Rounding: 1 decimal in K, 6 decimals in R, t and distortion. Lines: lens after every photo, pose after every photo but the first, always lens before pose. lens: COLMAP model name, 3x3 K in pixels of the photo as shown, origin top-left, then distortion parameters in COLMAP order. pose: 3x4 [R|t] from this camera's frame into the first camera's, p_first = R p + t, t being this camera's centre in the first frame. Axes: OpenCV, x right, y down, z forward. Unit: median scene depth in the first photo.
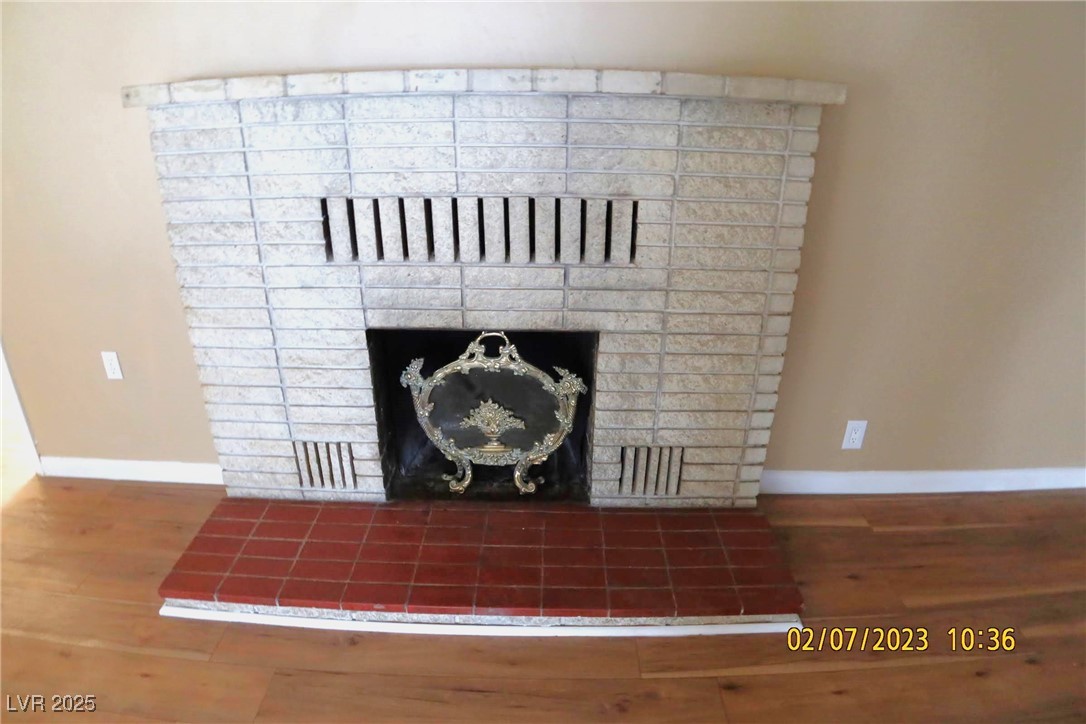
lens RADIAL K [[642.0, 0, 540.8], [0, 642.0, 358.9], [0, 0, 1]] dist [-0.144055, 0.015356]
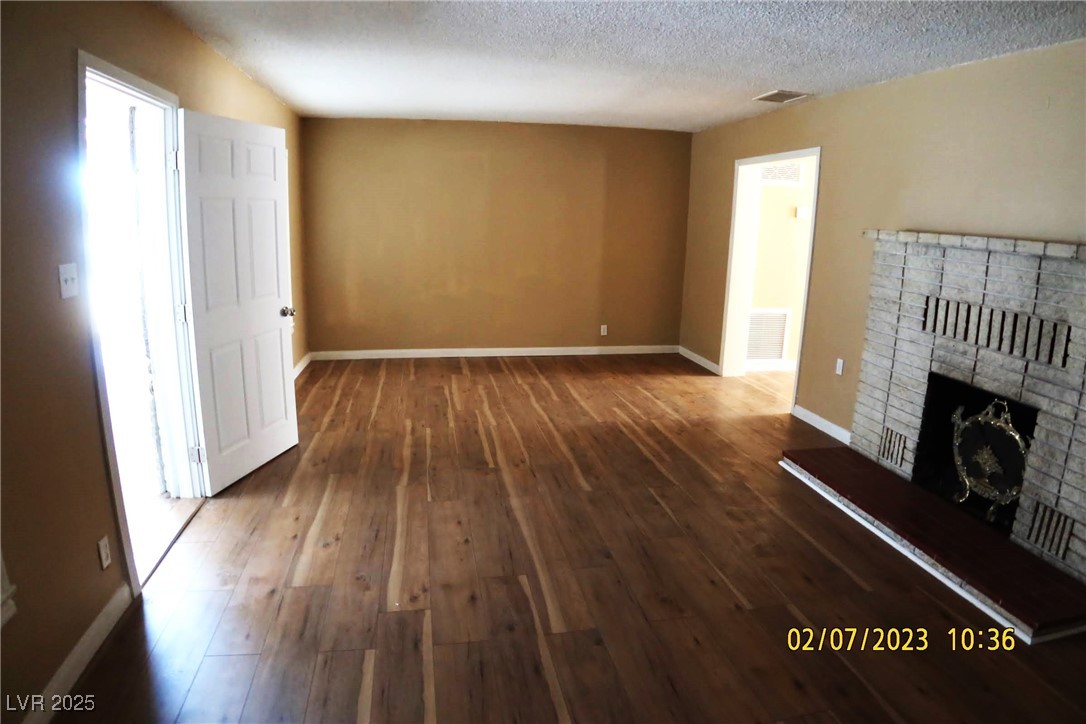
lens RADIAL K [[644.1, 0, 536.7], [0, 644.1, 348.4], [0, 0, 1]] dist [-0.149318, 0.022949]
pose [[0.184157, 0.200522, -0.962225, 1.186337], [-0.424696, 0.899099, 0.106086, 0.189079], [0.886408, 0.389117, 0.250736, -0.442468]]
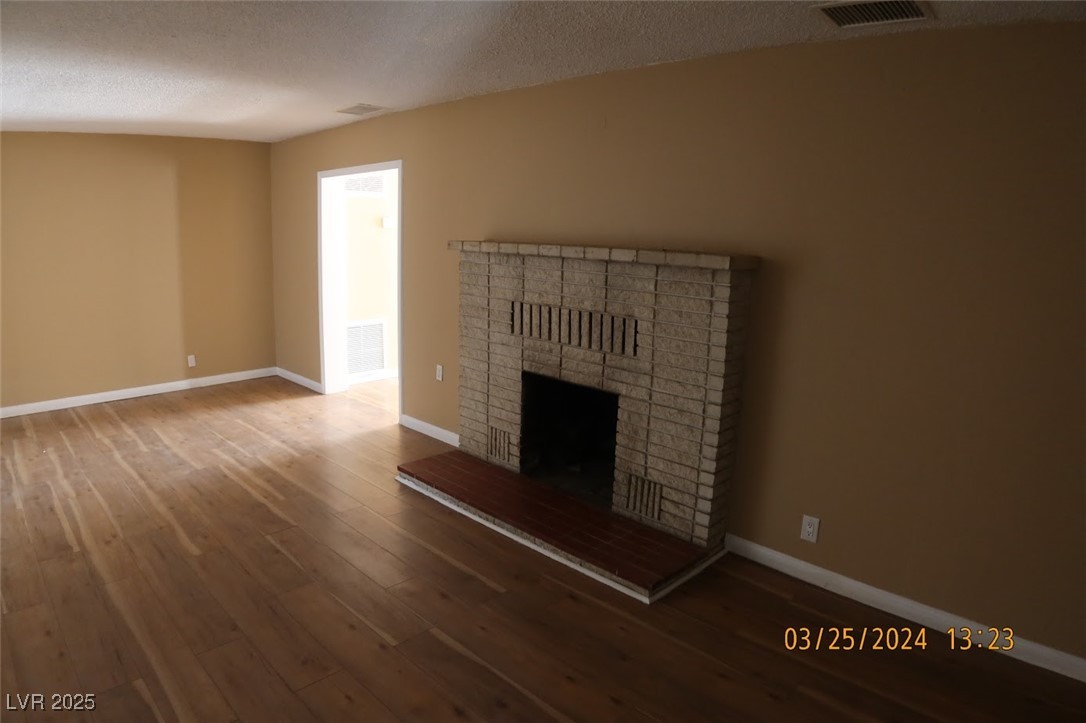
lens RADIAL K [[644.1, 0, 536.3], [0, 644.1, 355.8], [0, 0, 1]] dist [-0.149318, 0.022949]
pose [[0.720410, 0.145834, -0.678043, 1.112682], [-0.302839, 0.945663, -0.118368, 0.133101], [0.623938, 0.290611, 0.725429, -0.416666]]
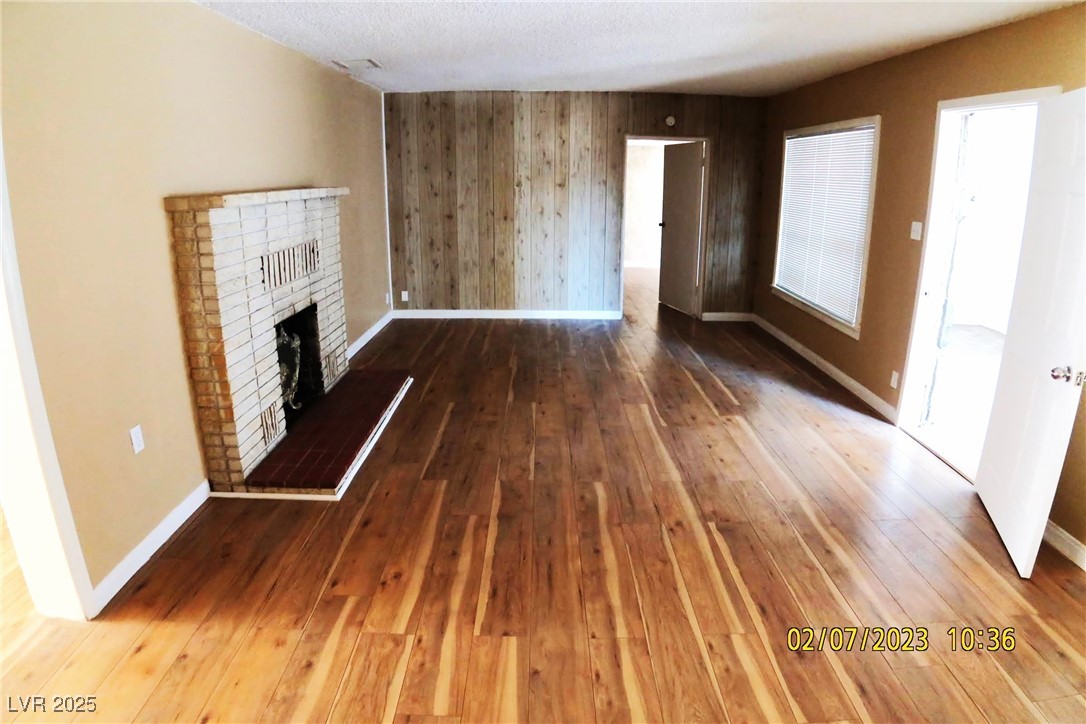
lens RADIAL K [[642.0, 0, 536.9], [0, 642.0, 359.0], [0, 0, 1]] dist [-0.144055, 0.015356]
pose [[-0.004292, -0.282442, 0.959275, -2.107069], [0.409285, 0.874759, 0.259389, -0.126870], [-0.912397, 0.393730, 0.111845, 0.149770]]
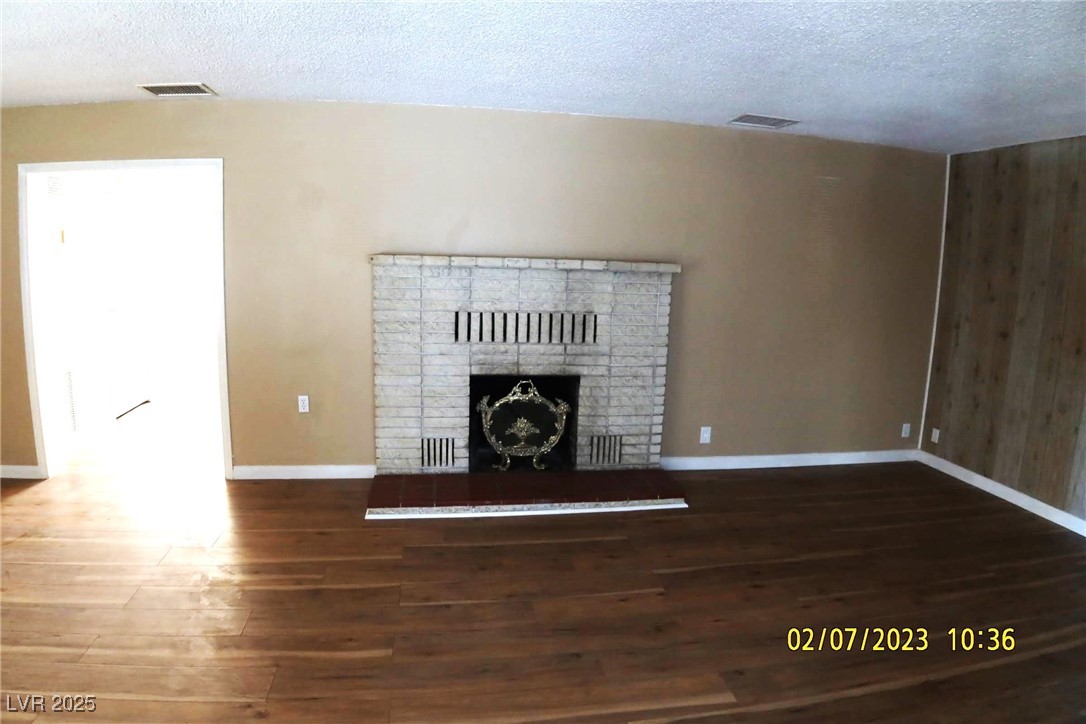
lens RADIAL K [[642.0, 0, 538.9], [0, 642.0, 360.0], [0, 0, 1]] dist [-0.144055, 0.015356]
pose [[0.985089, -0.004639, 0.171981, -0.427605], [0.048298, 0.966895, -0.250564, 0.453383], [-0.165126, 0.255134, 0.952702, -1.069260]]
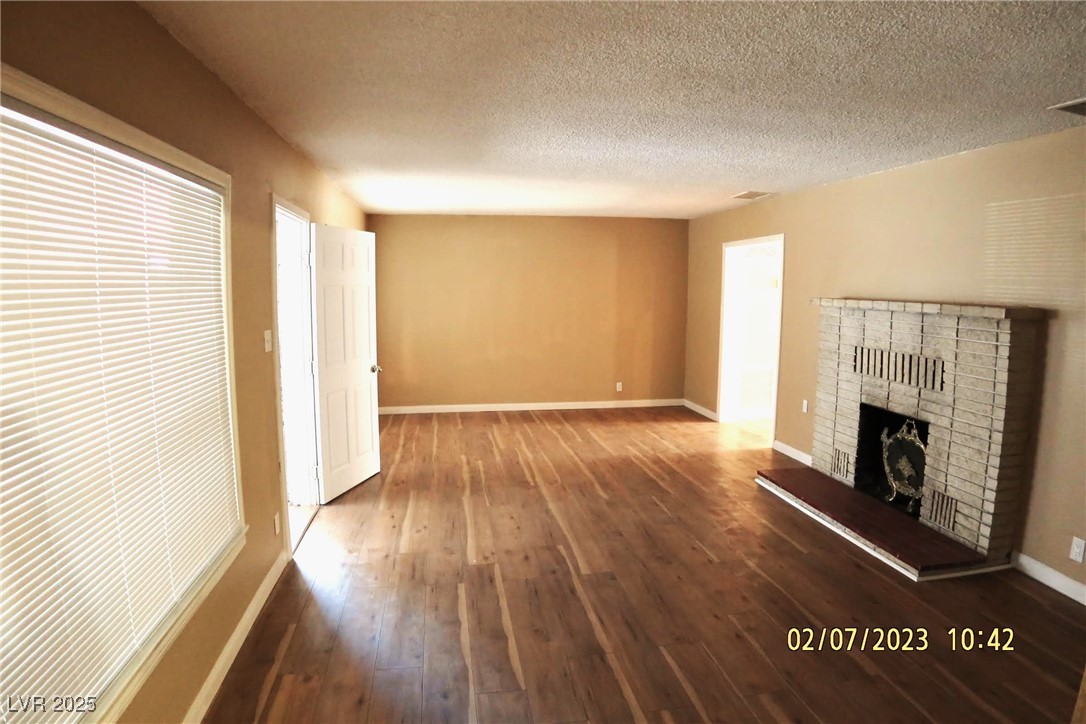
lens RADIAL K [[642.0, 0, 537.9], [0, 642.0, 344.8], [0, 0, 1]] dist [-0.144055, 0.015356]
pose [[0.156664, 0.087152, -0.983799, 1.849104], [-0.409510, 0.912172, 0.015595, 0.221814], [0.898754, 0.400433, 0.178594, -0.600961]]
